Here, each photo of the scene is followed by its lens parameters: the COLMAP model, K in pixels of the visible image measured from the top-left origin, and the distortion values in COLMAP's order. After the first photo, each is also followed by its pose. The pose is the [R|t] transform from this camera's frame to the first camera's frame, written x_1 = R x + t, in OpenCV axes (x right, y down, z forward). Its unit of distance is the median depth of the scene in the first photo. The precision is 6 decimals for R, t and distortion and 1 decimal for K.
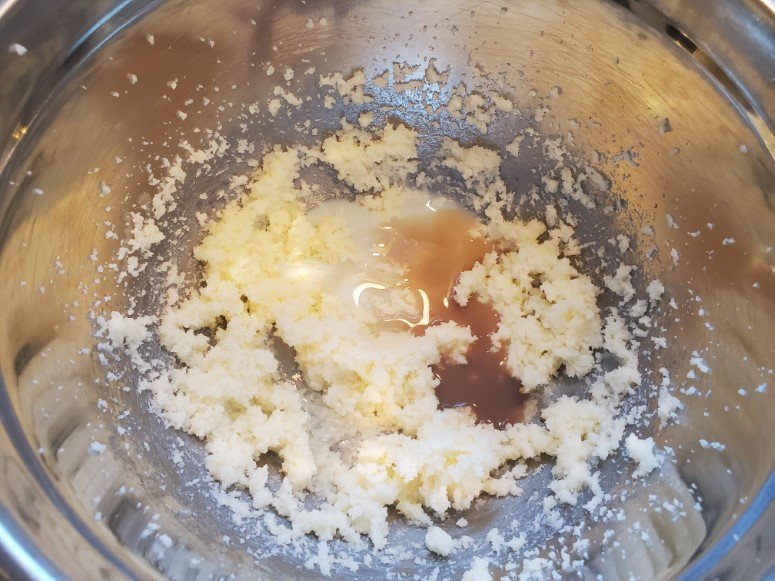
lens RADIAL K [[588.3, 0, 387.5], [0, 588.3, 290.5], [0, 0, 1]] dist [-0.000366, 0.004305]
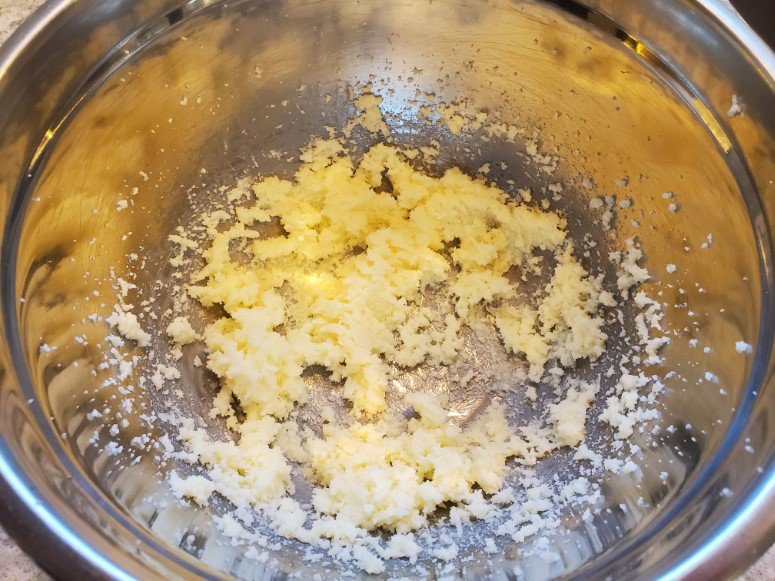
lens RADIAL K [[588.3, 0, 387.5], [0, 588.3, 290.5], [0, 0, 1]] dist [-0.000366, 0.004305]
pose [[-0.069698, 0.875163, -0.478781, 0.462427], [-0.919027, 0.130334, 0.372024, -0.350745], [0.387983, 0.465942, 0.795215, 0.129260]]
